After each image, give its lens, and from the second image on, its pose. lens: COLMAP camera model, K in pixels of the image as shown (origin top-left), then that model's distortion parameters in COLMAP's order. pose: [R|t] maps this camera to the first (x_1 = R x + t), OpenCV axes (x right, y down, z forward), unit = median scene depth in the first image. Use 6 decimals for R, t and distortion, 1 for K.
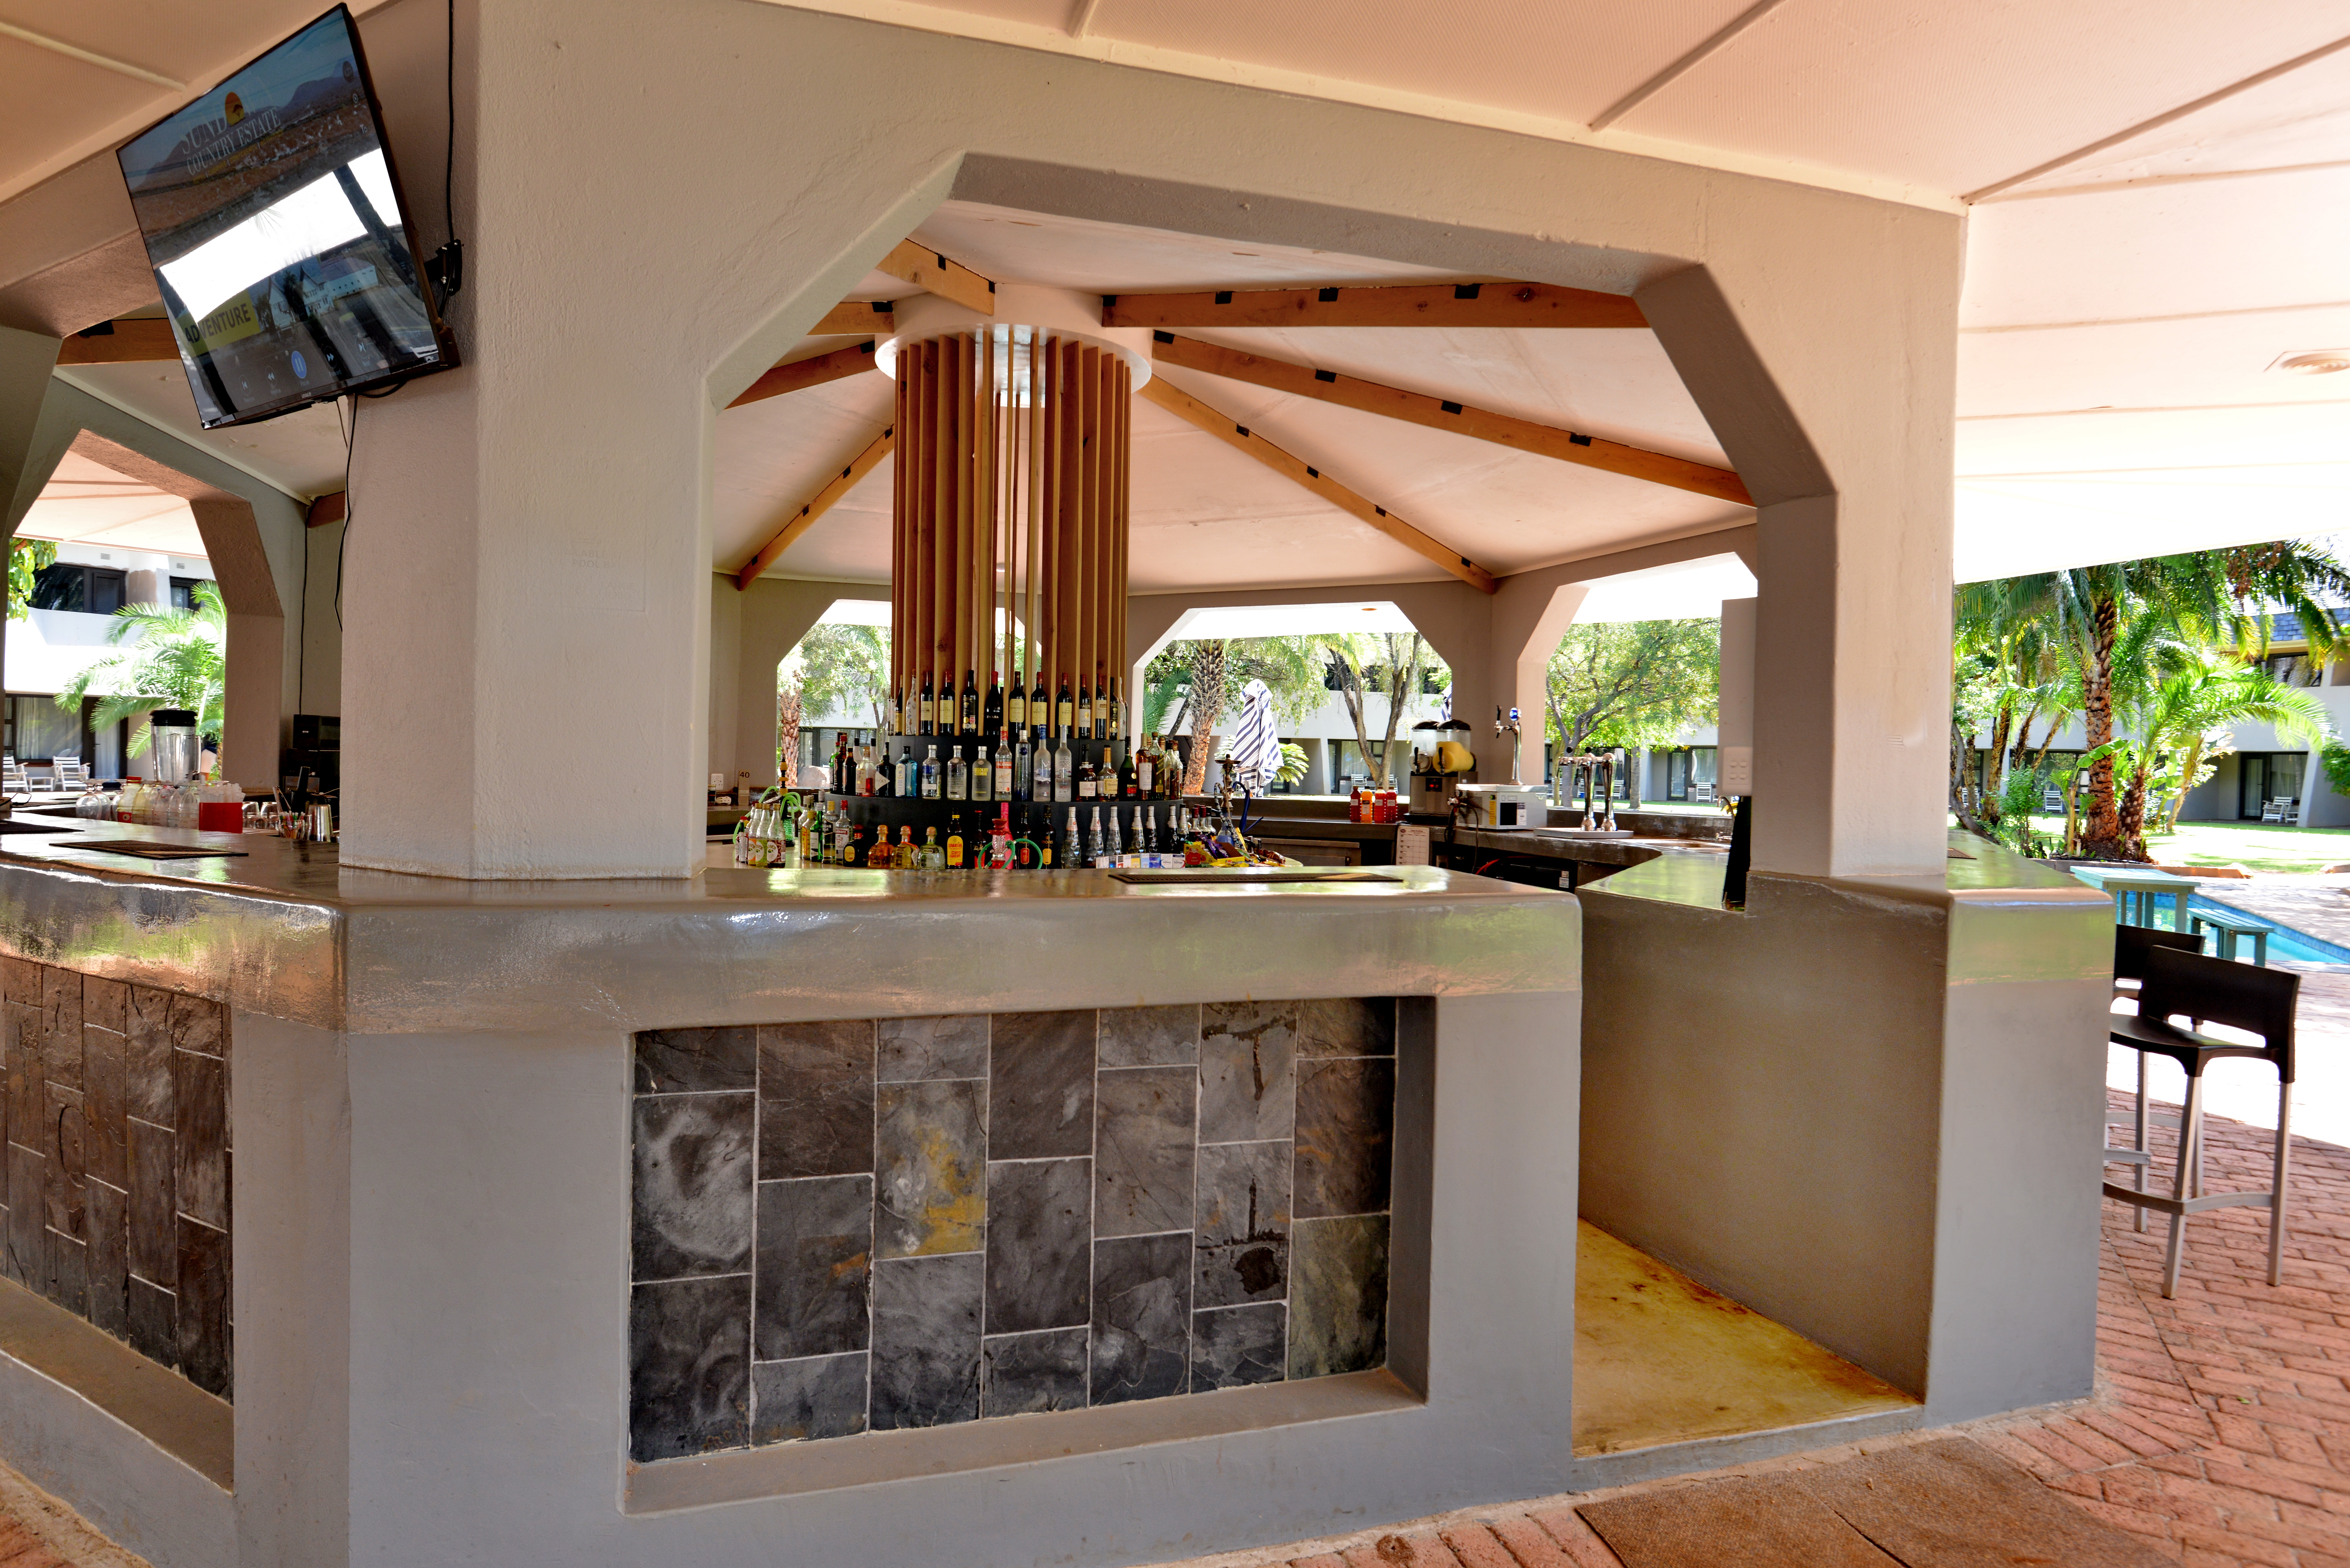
lens RADIAL K [[1227.3, 0, 1231.8], [0, 1227.3, 785.0], [0, 0, 1]] dist [-0.001799, -0.019375]
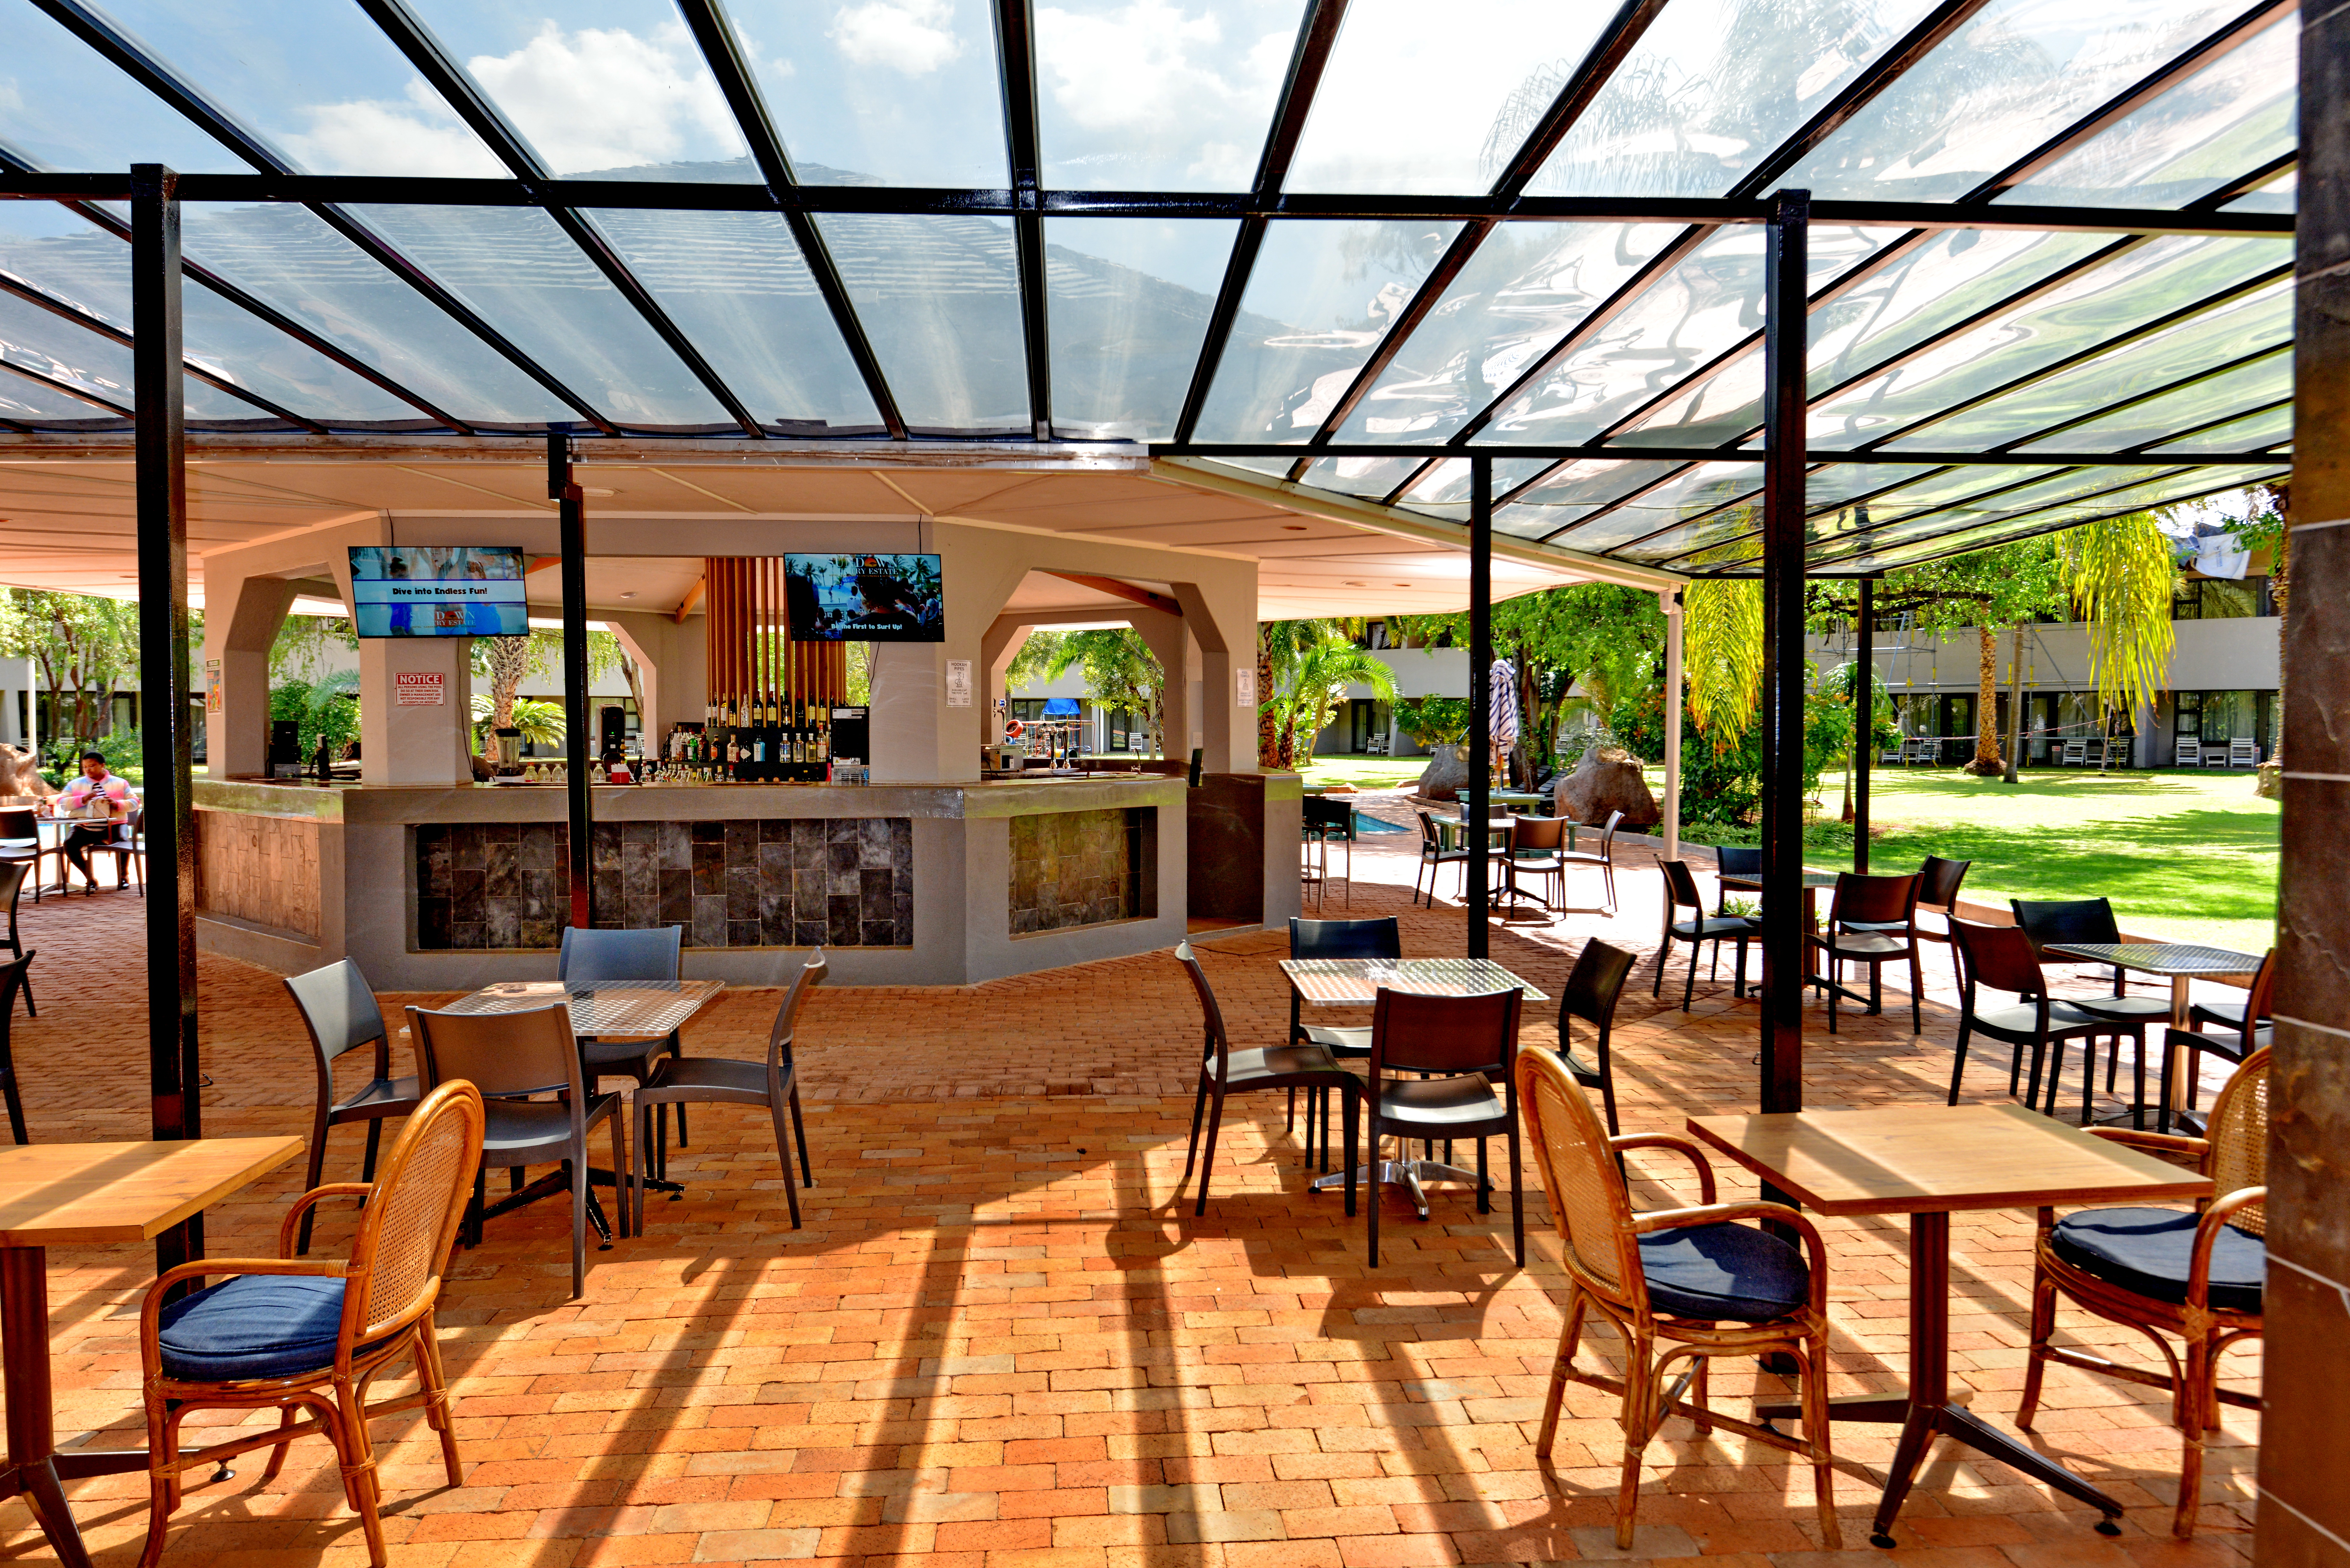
lens RADIAL K [[1486.0, 0, 1175.0], [0, 1486.0, 784.0], [0, 0, 1]] dist [0.005778, -0.000423]
pose [[0.841917, -0.043271, 0.537870, -0.733165], [0.025829, 0.998869, 0.039928, -0.023530], [-0.538989, -0.019723, 0.842082, -0.932657]]
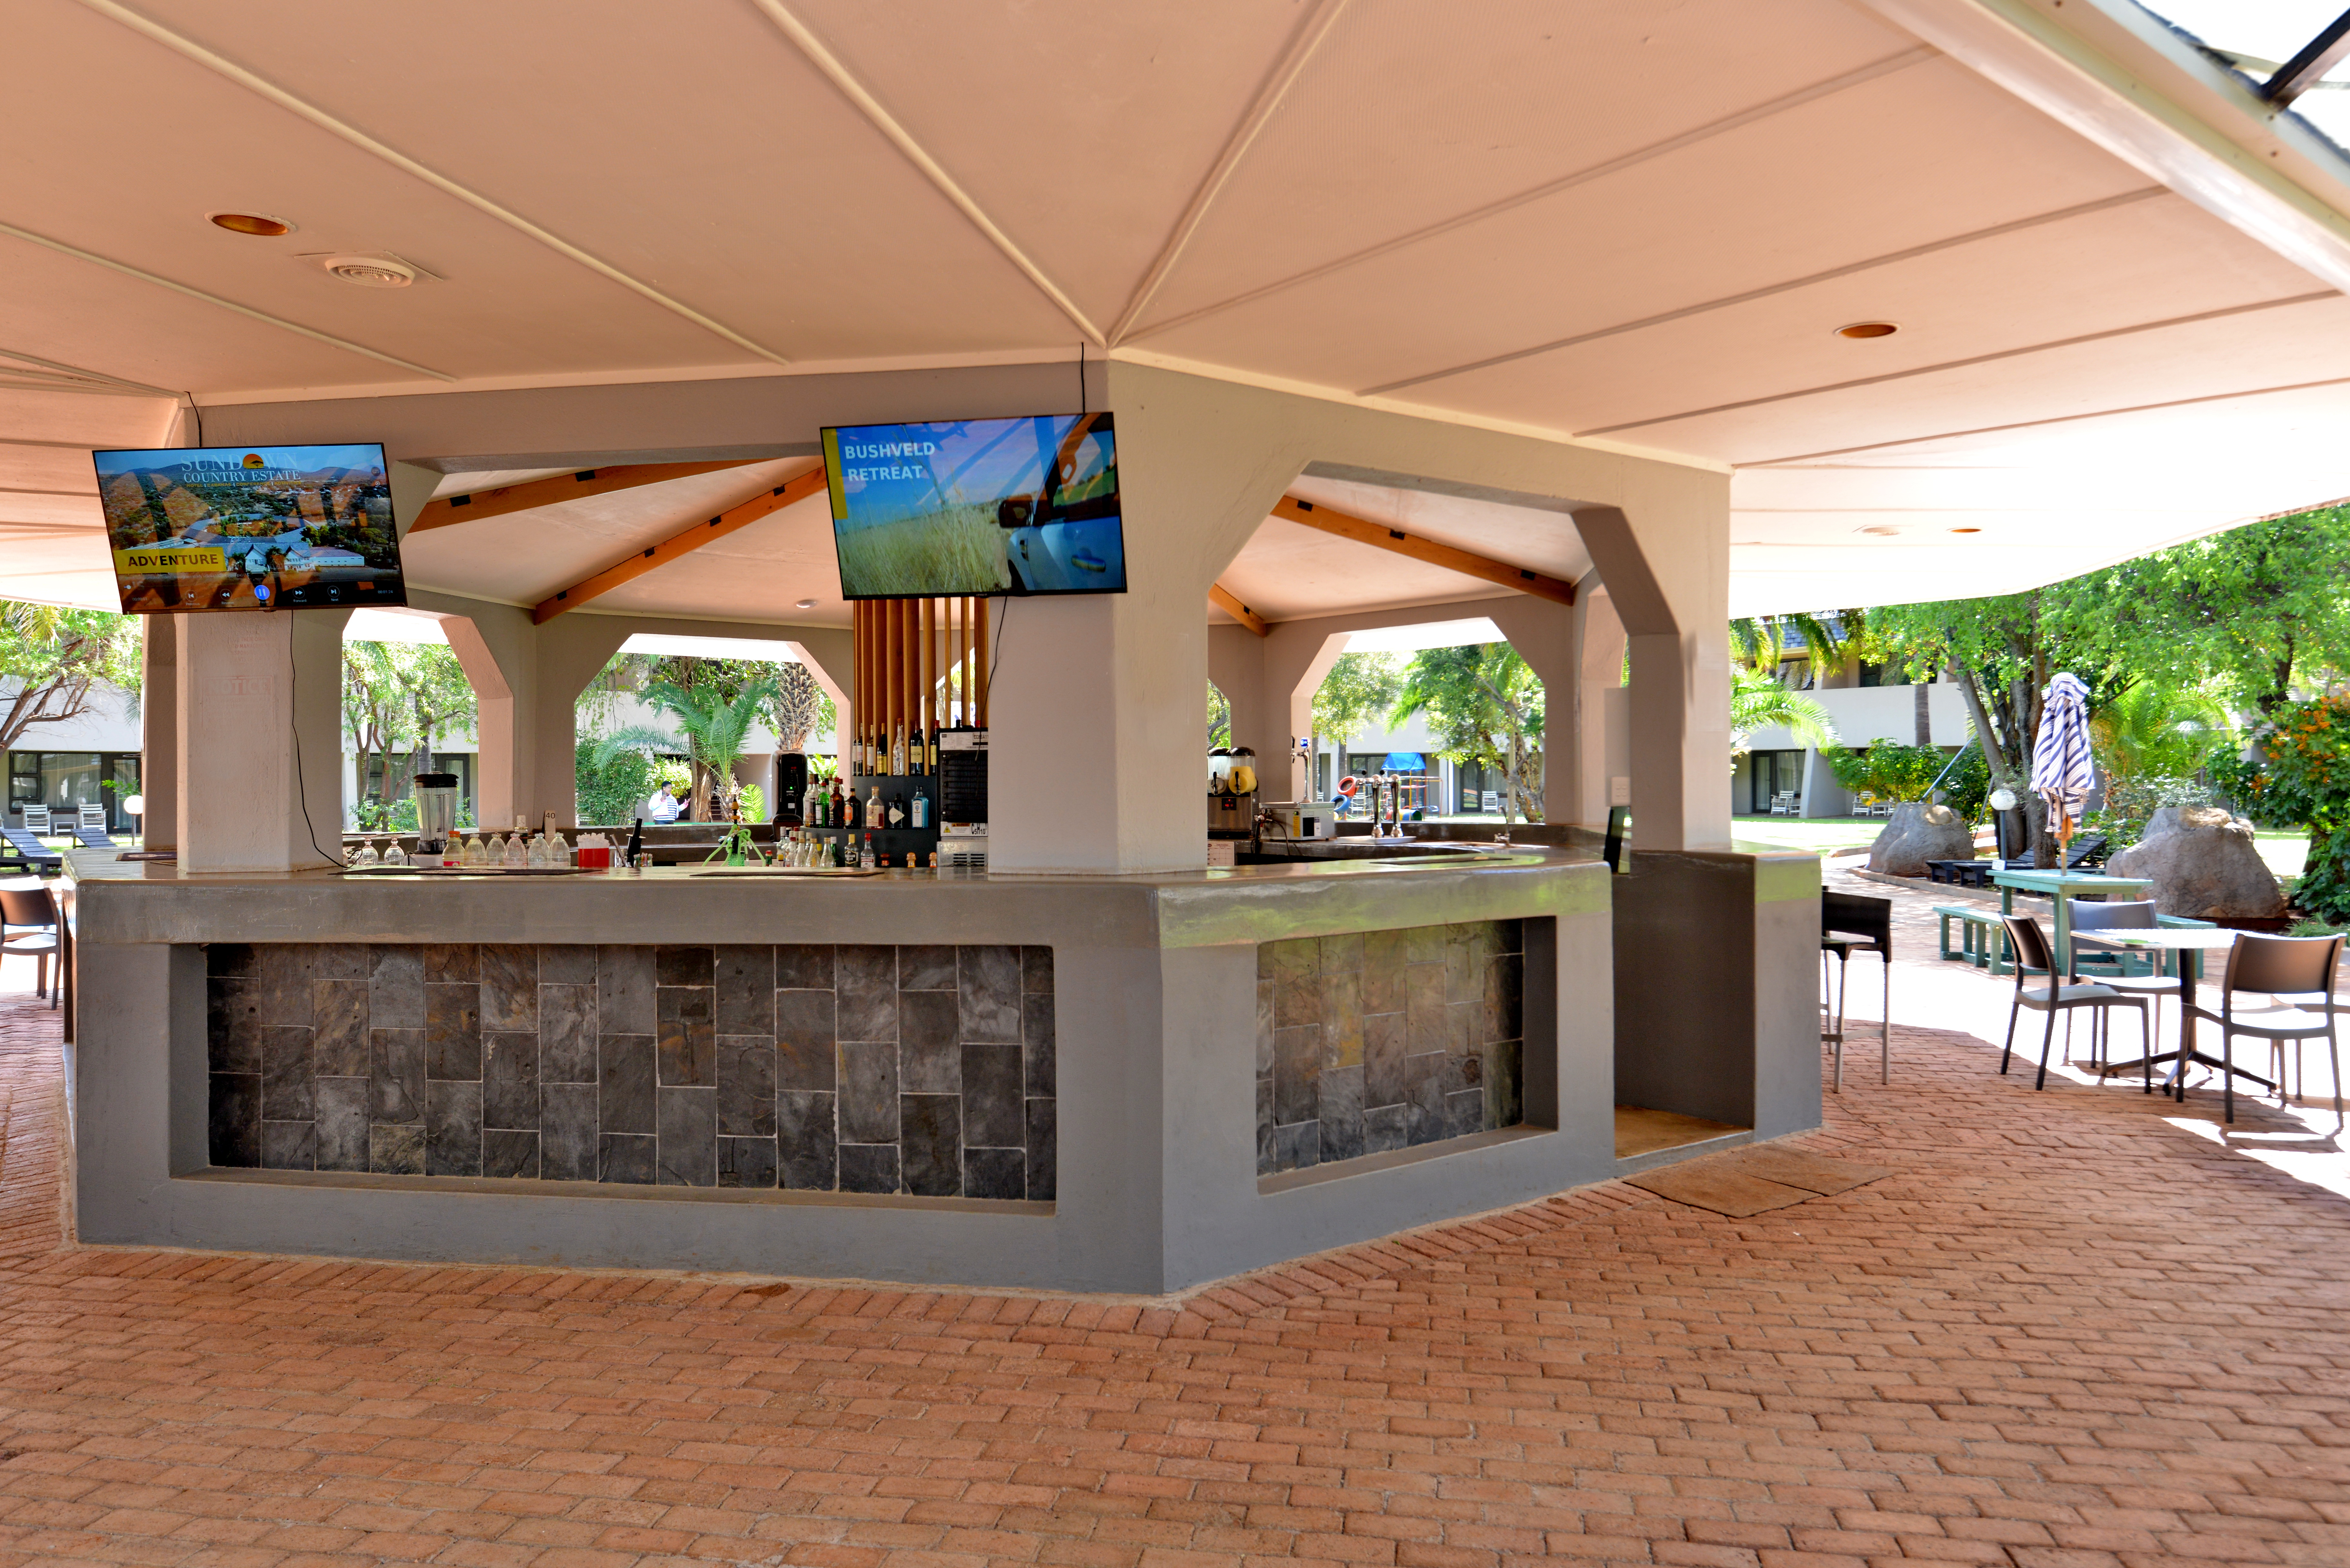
lens RADIAL K [[1486.0, 0, 1175.0], [0, 1486.0, 784.0], [0, 0, 1]] dist [0.005778, -0.000423]
pose [[0.943540, -0.026031, 0.330236, -0.389026], [0.030326, 0.999509, -0.007857, -0.011122], [-0.329869, 0.017428, 0.943866, -0.335180]]
